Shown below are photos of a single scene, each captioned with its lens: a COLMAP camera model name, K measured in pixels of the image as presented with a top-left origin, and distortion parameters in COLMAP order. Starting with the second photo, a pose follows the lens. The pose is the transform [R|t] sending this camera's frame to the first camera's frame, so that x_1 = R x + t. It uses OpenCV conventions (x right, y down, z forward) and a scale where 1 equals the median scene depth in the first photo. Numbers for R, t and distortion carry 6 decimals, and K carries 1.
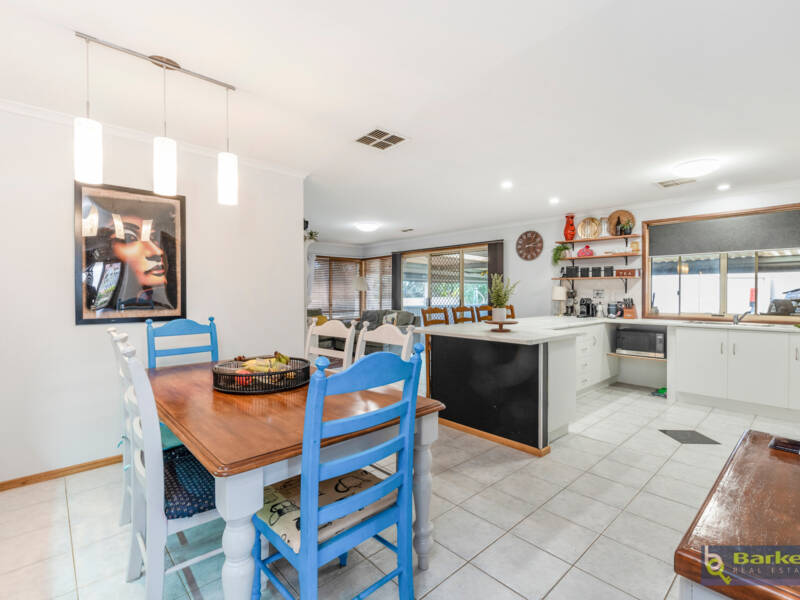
lens RADIAL K [[385.9, 0, 376.9], [0, 385.9, 295.1], [0, 0, 1]] dist [0.006085, 0.000196]
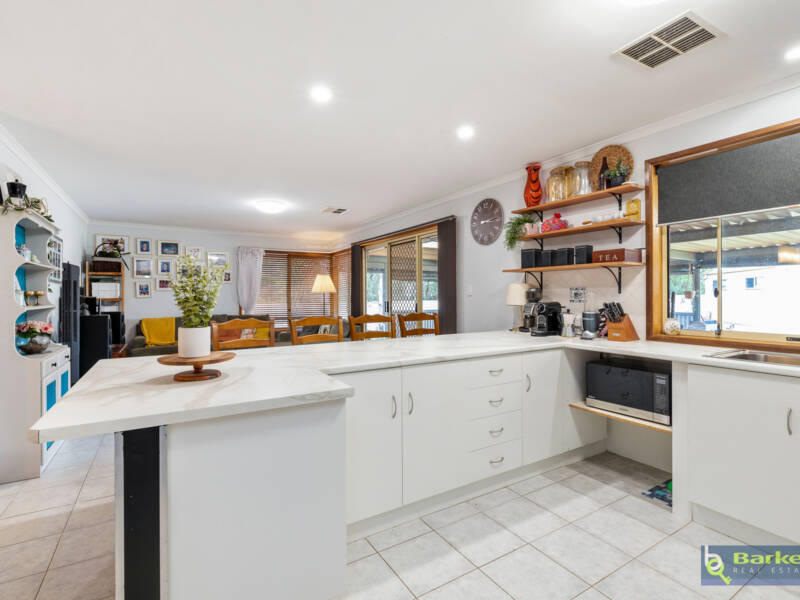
lens RADIAL K [[385.9, 0, 382.4], [0, 385.9, 295.6], [0, 0, 1]] dist [0.006085, 0.000196]
pose [[0.981487, -0.006839, -0.191405, 0.380906], [0.006171, 0.999973, -0.004087, -0.001246], [0.191428, 0.002831, 0.981503, 0.356668]]
